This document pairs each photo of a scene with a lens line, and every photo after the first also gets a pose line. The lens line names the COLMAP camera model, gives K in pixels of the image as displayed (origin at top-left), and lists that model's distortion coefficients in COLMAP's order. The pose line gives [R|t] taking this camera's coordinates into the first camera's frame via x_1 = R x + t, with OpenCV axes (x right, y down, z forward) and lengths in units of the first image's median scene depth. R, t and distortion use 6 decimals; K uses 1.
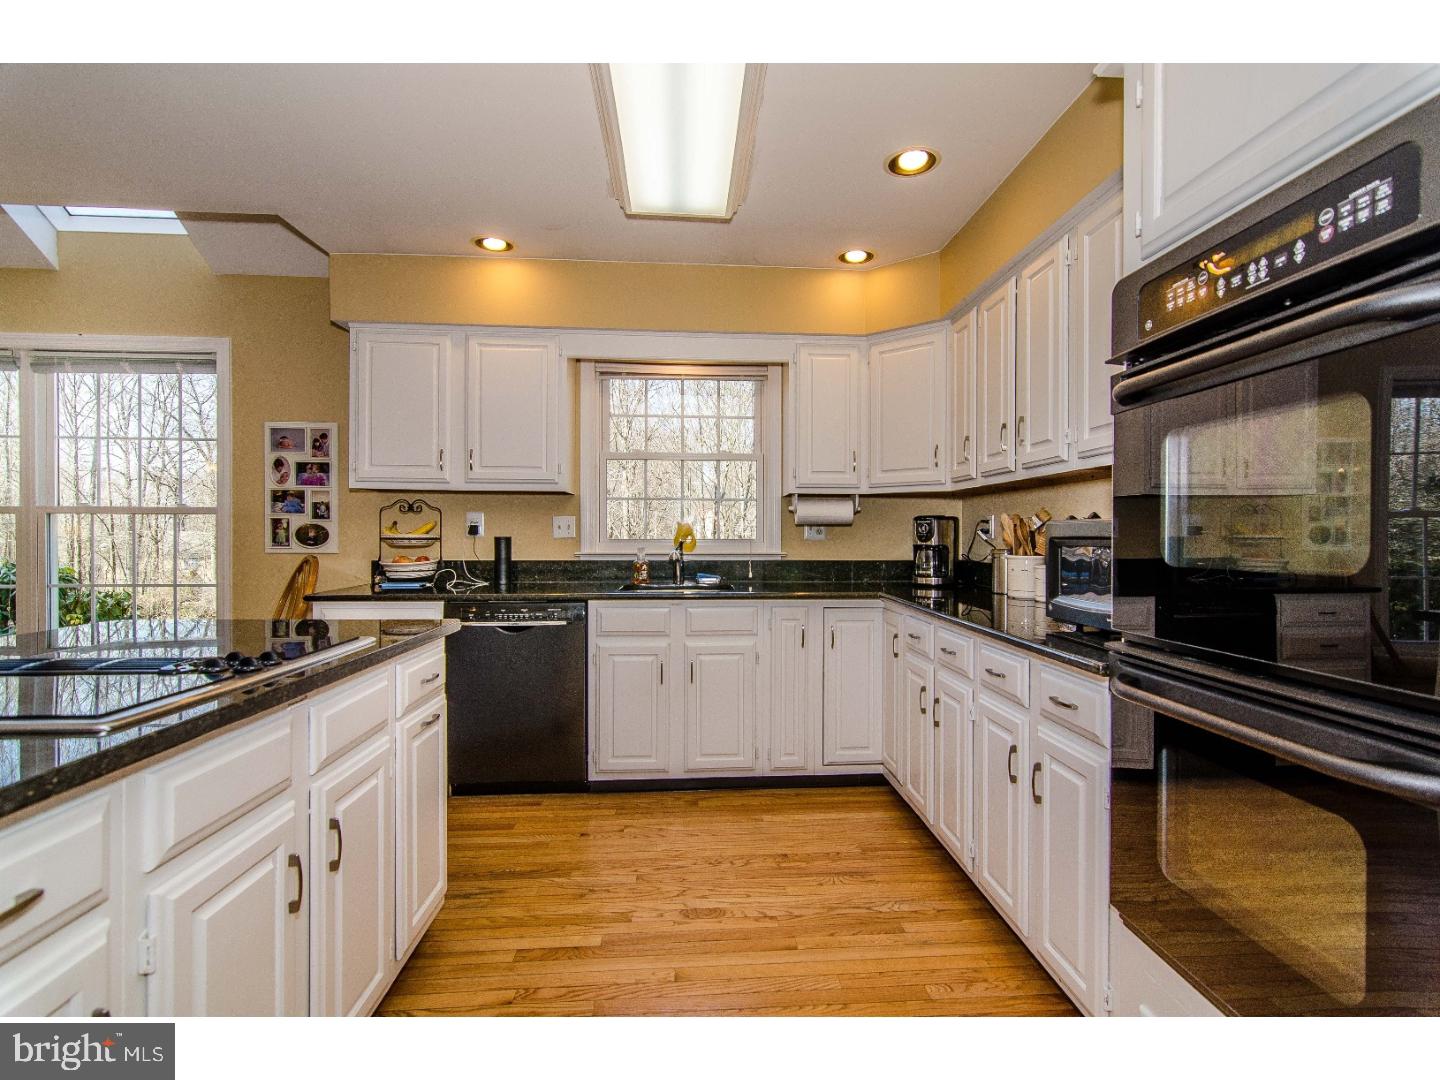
lens RADIAL K [[691.4, 0, 739.6], [0, 691.4, 542.9], [0, 0, 1]] dist [-0.000283, 0.000691]
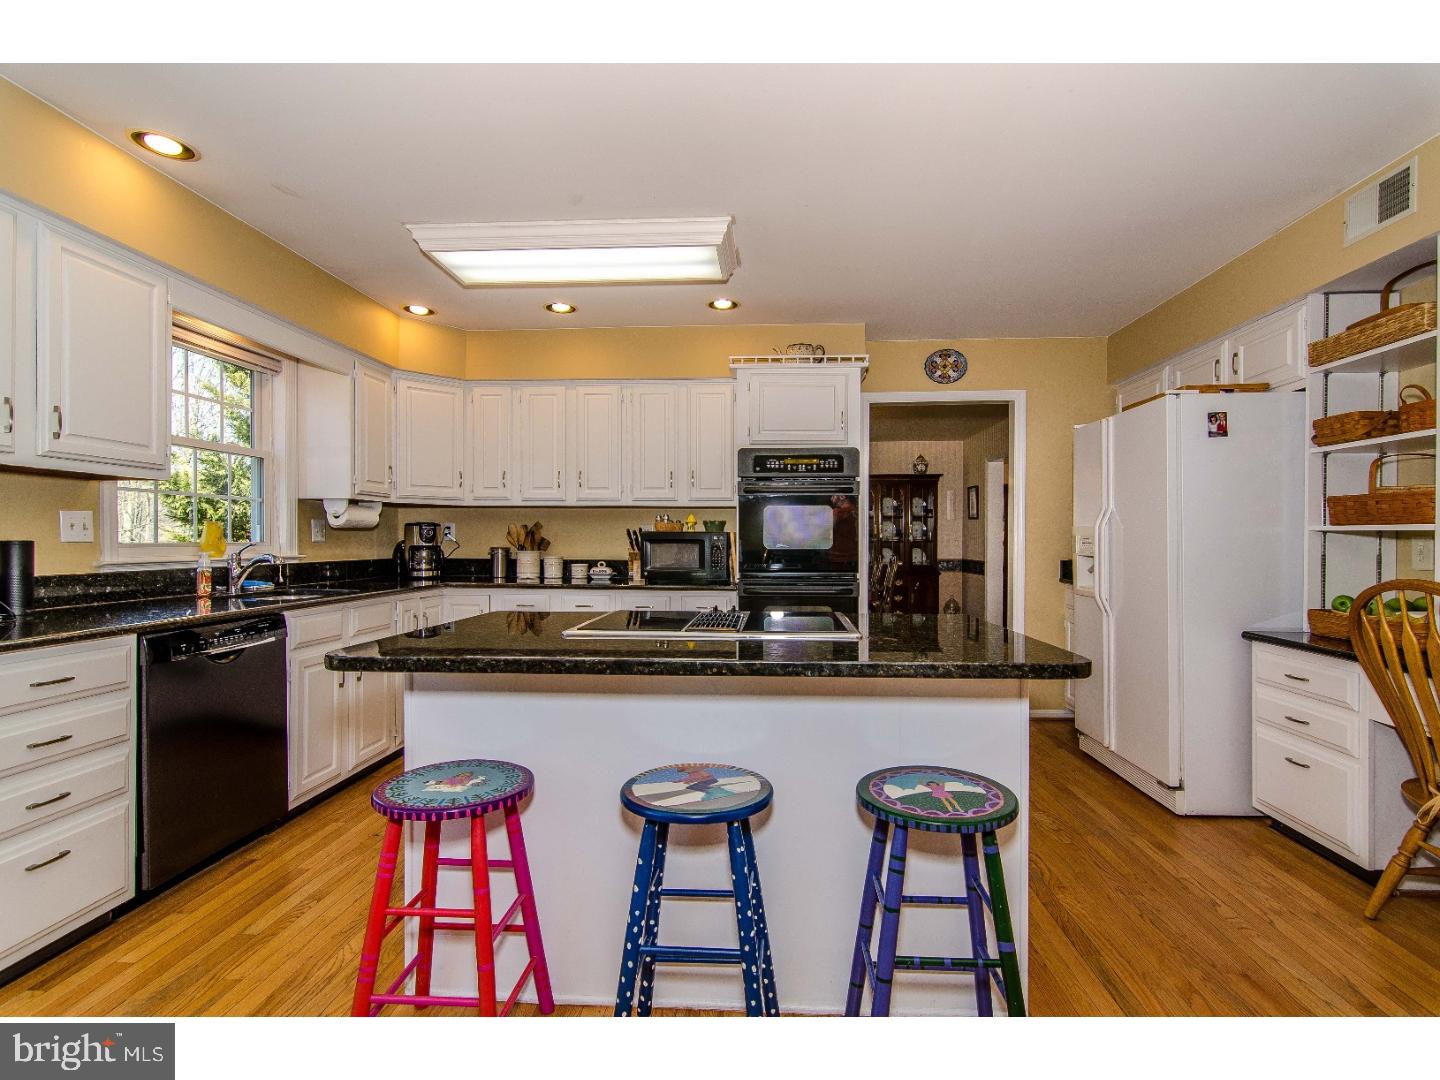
lens RADIAL K [[691.4, 0, 739.6], [0, 691.4, 542.9], [0, 0, 1]] dist [-0.000283, 0.000691]
pose [[0.123766, -0.008337, 0.992276, -0.921984], [0.009427, 0.999929, 0.007225, -0.005478], [-0.992267, 0.008459, 0.123836, 0.271309]]
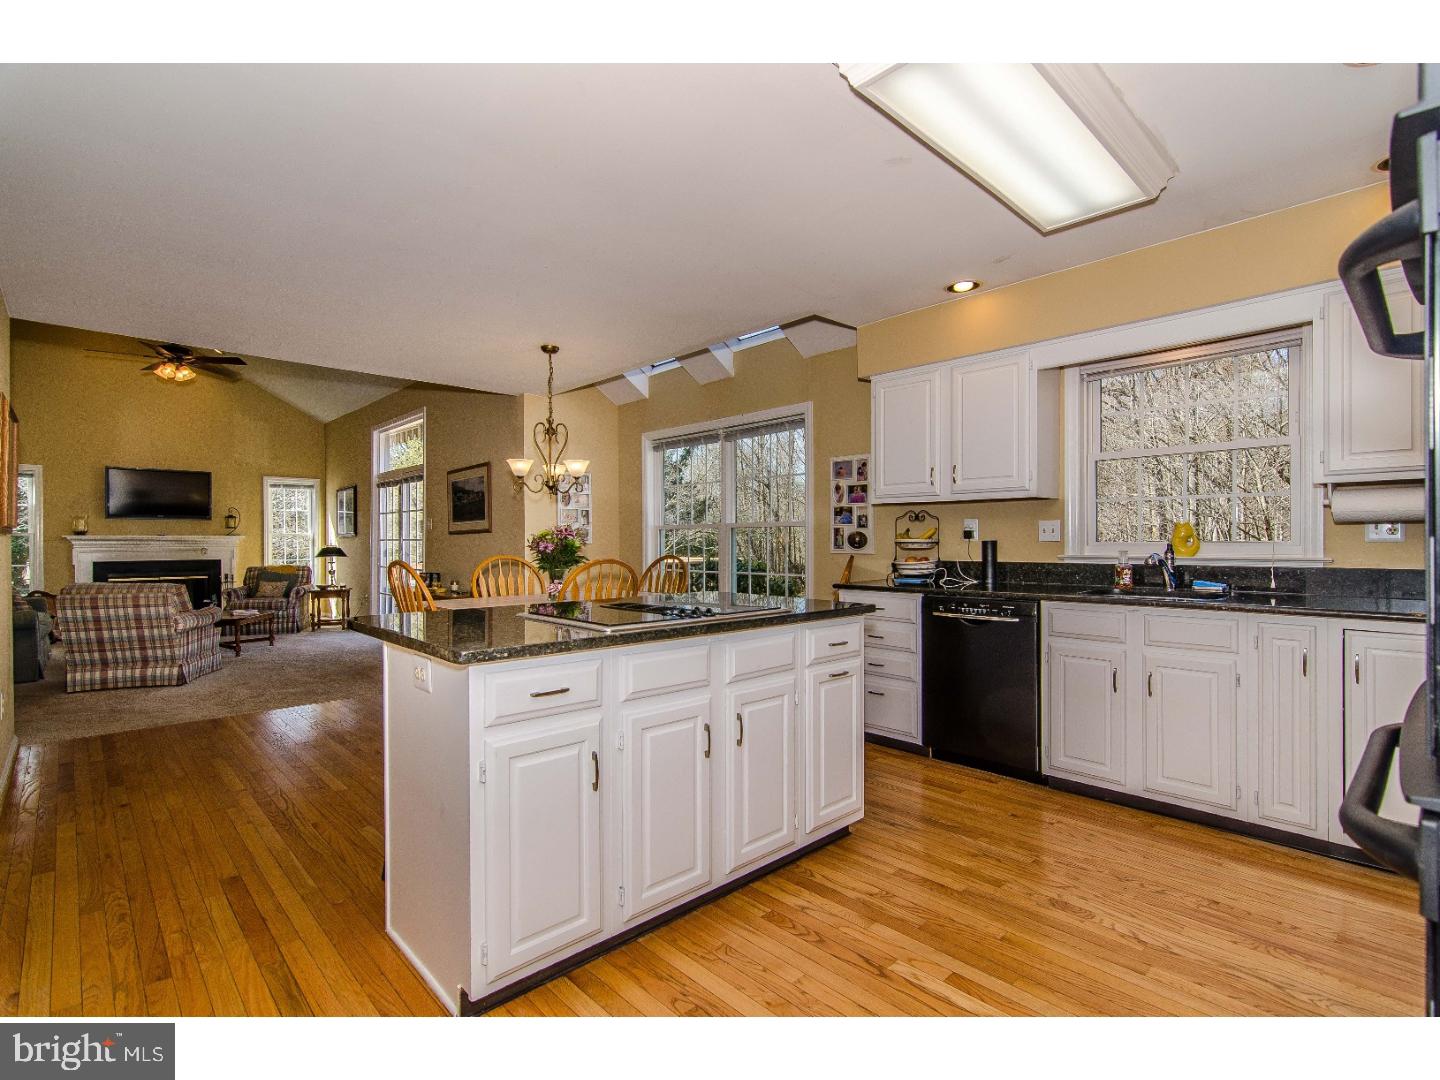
lens RADIAL K [[691.4, 0, 739.6], [0, 691.4, 542.9], [0, 0, 1]] dist [-0.000283, 0.000691]
pose [[0.639605, -0.003206, -0.768697, 0.262718], [-0.000476, 0.999989, -0.004566, 0.000315], [0.768704, 0.003286, 0.639597, -0.019026]]
